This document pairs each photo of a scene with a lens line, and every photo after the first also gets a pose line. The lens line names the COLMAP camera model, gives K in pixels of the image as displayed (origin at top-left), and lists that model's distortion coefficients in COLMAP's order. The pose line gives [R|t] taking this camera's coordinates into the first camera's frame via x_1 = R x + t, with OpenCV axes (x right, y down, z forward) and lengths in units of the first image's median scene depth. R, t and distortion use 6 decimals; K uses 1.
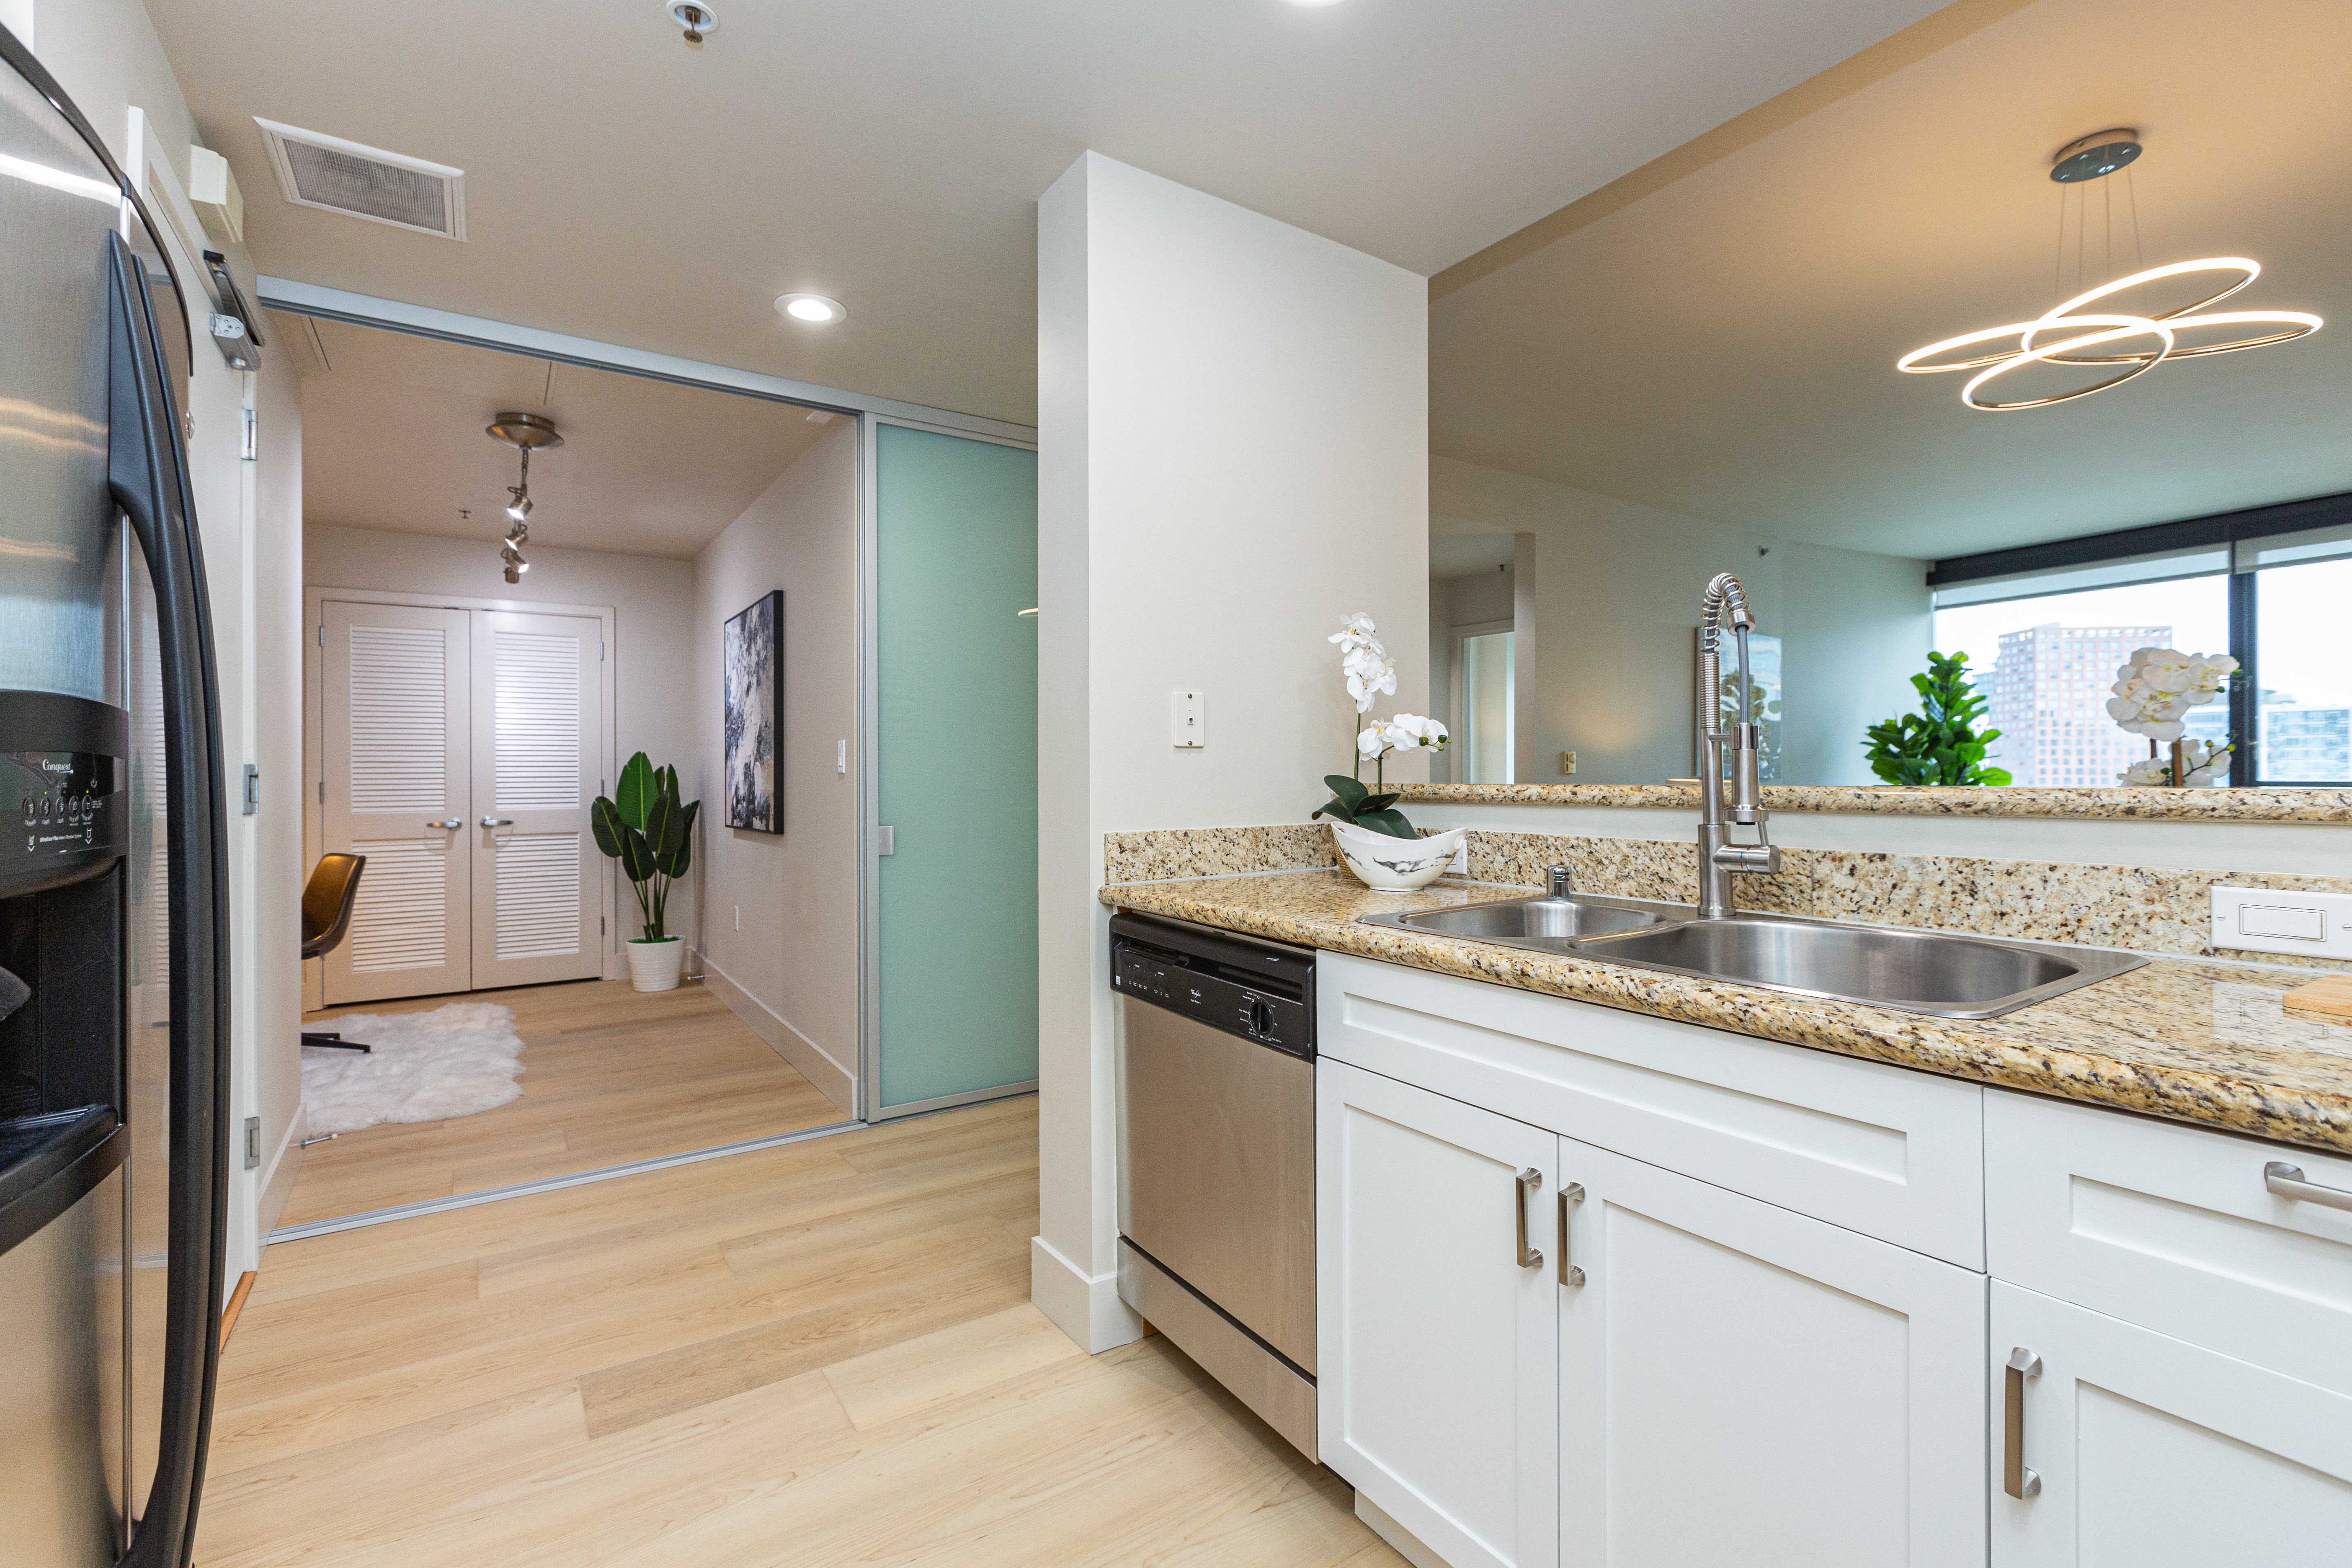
lens RADIAL K [[1053.4, 0, 1161.3], [0, 1053.4, 785.0], [0, 0, 1]] dist [0.002265, -0.001432]
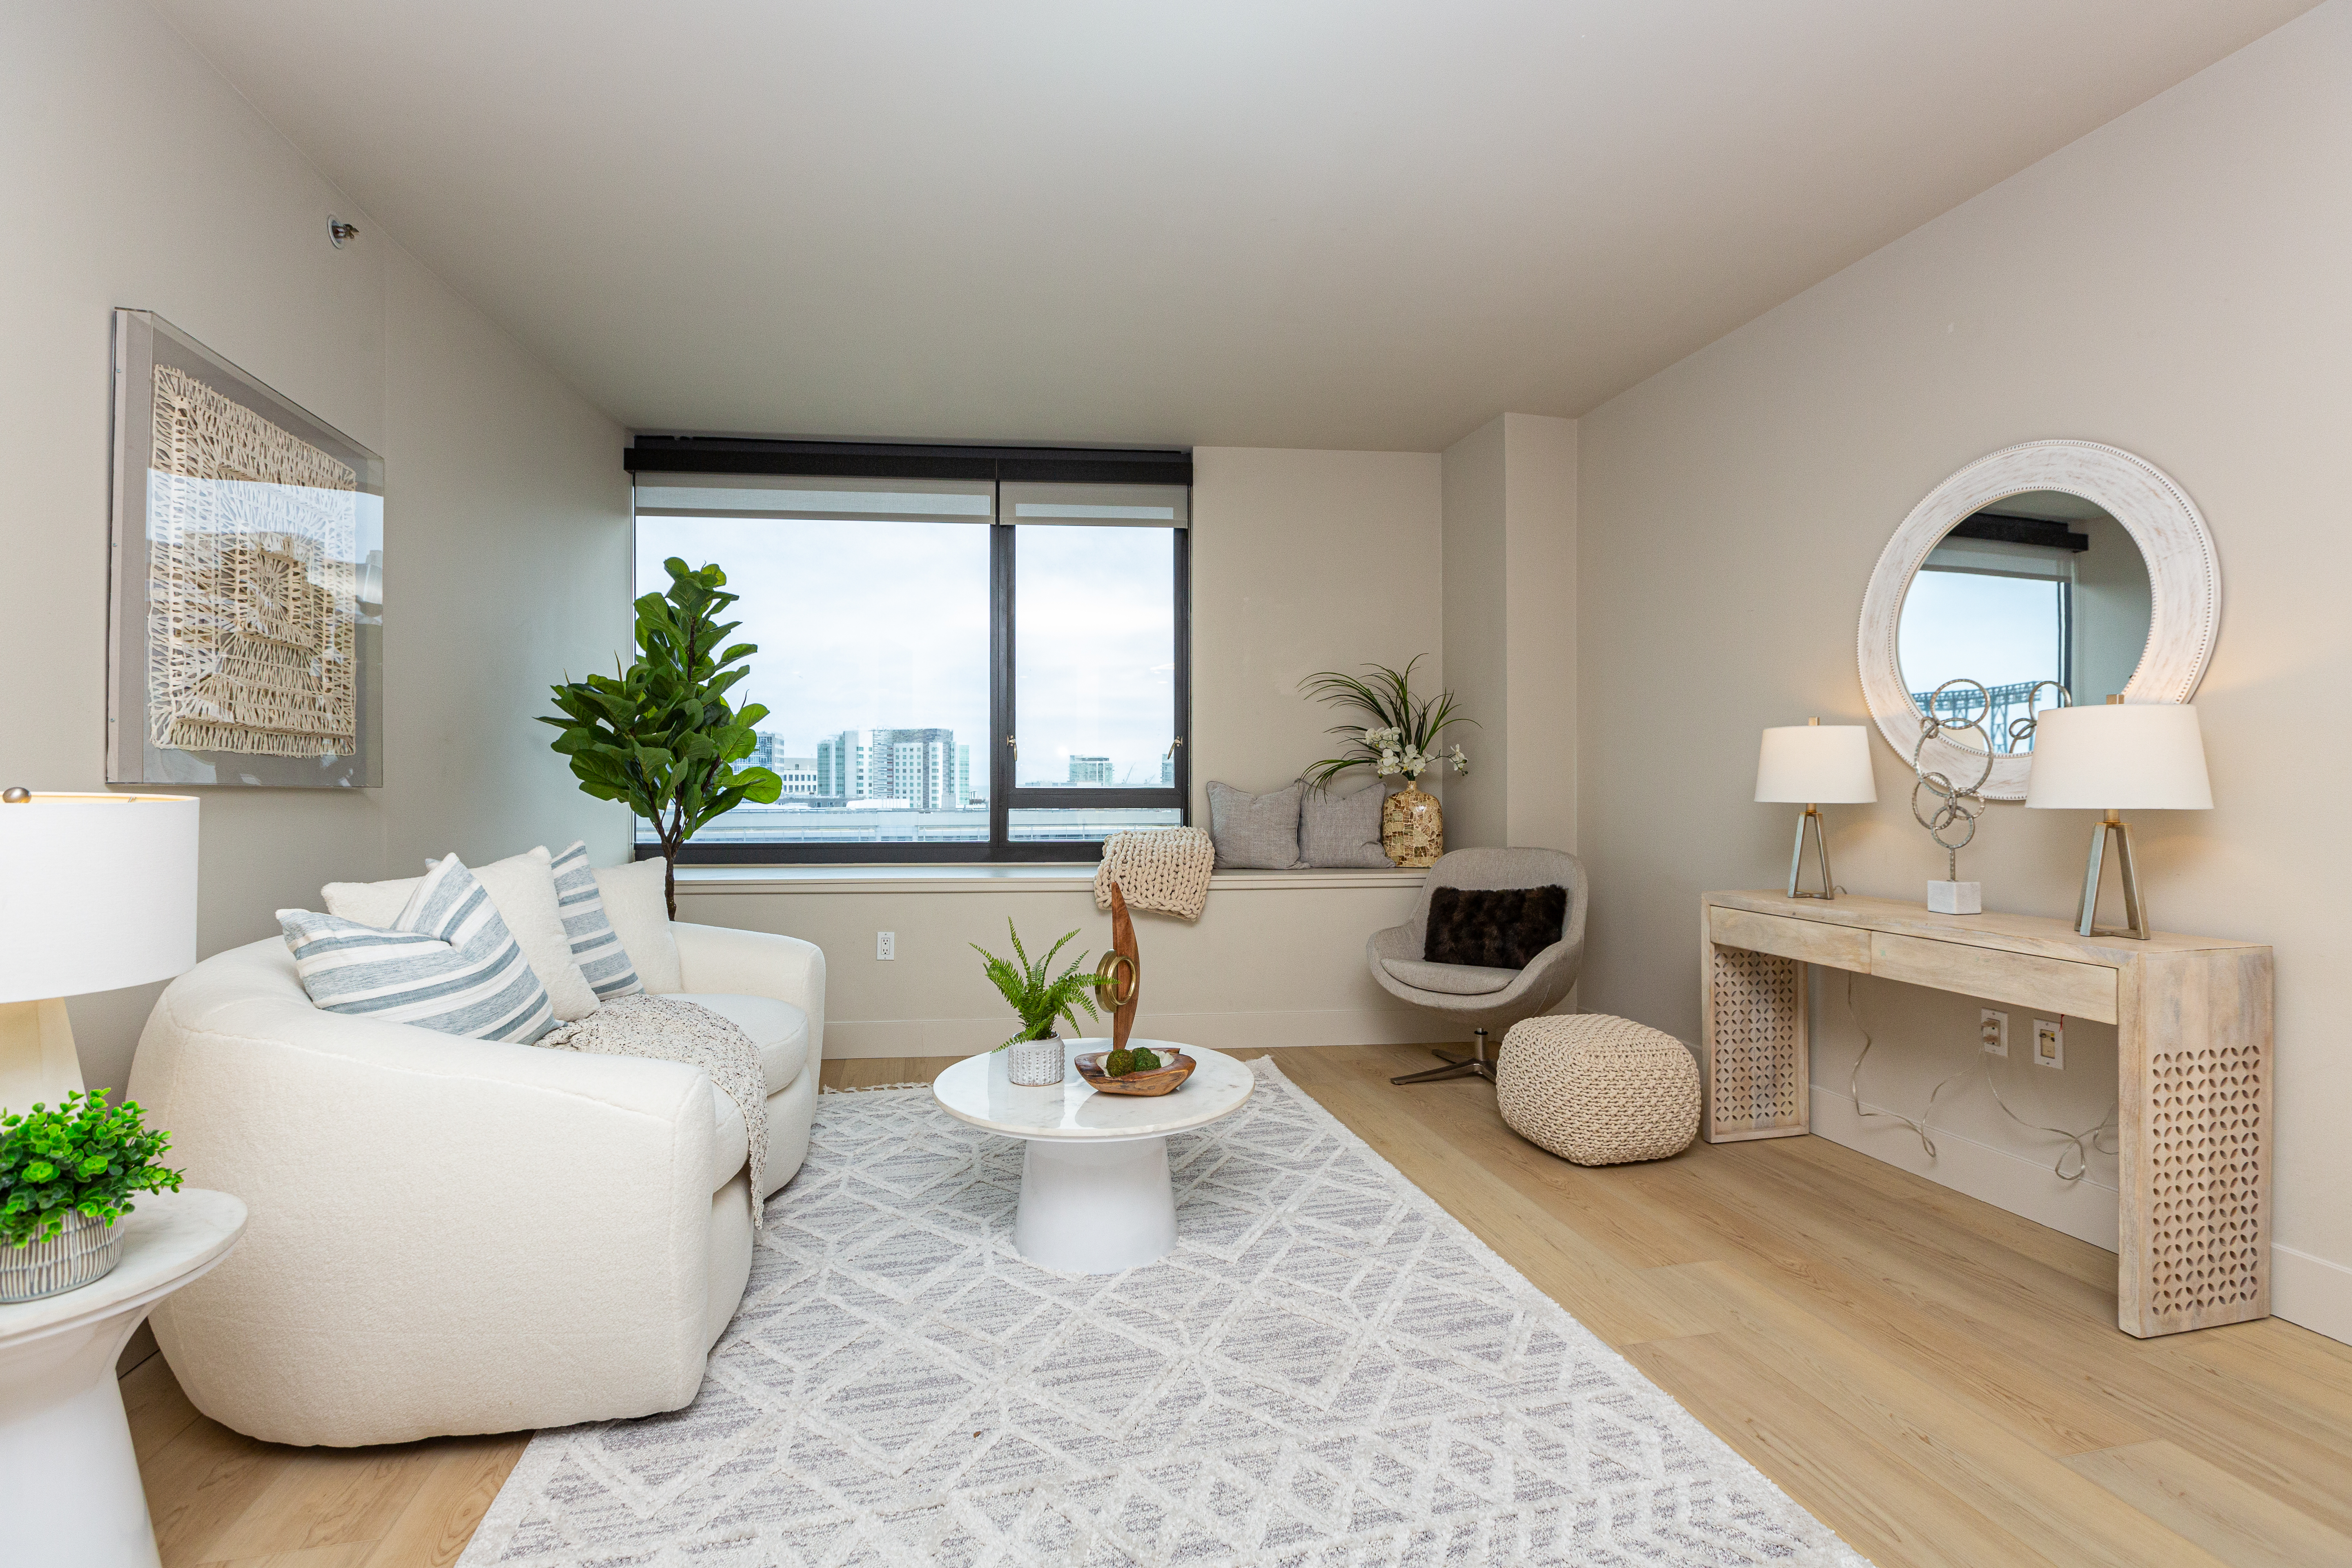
lens RADIAL K [[1053.4, 0, 1149.3], [0, 1053.4, 790.5], [0, 0, 1]] dist [0.002265, -0.001432]
pose [[0.371177, -0.005237, 0.928547, 0.307430], [0.007729, 0.999967, 0.002550, -0.003466], [-0.928530, 0.006230, 0.371205, 0.560663]]
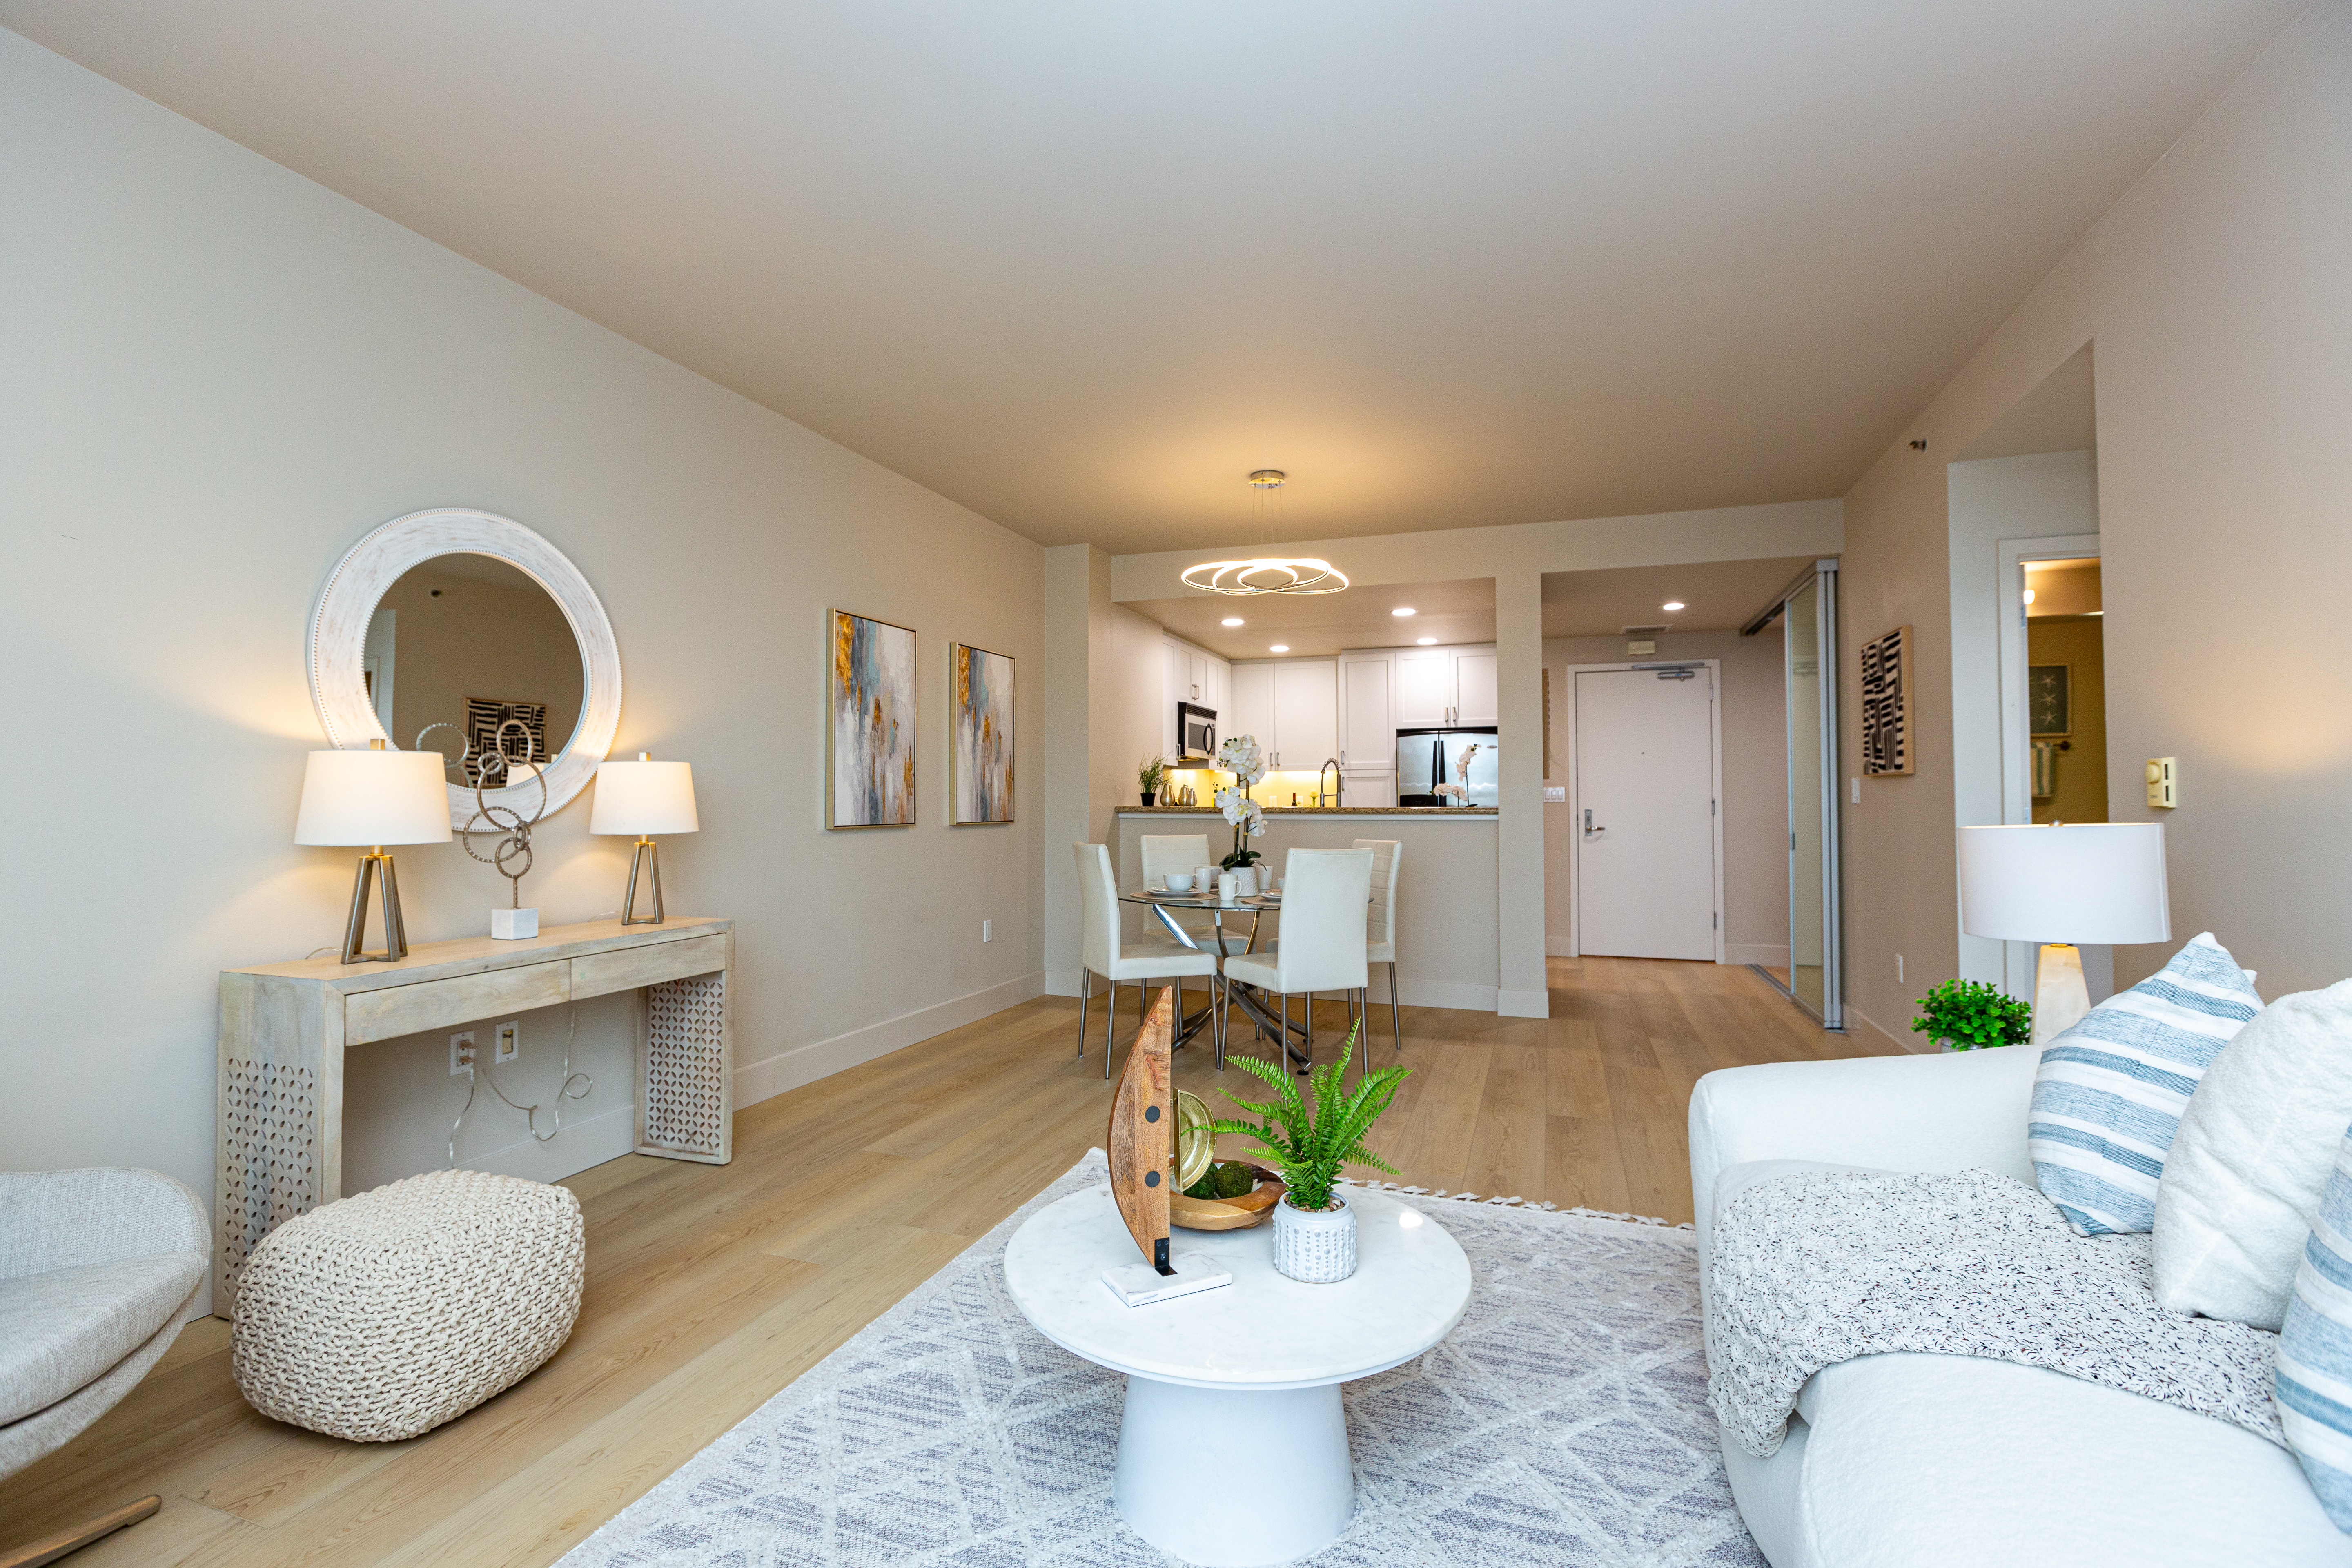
lens RADIAL K [[1065.9, 0, 1170.5], [0, 1065.9, 783.2], [0, 0, 1]] dist [-0.007801, 0.002395]
pose [[-0.798497, -0.005618, -0.601973, 0.833226], [-0.001841, 0.999975, -0.006890, -0.013969], [0.601996, -0.004394, -0.798487, 0.928509]]
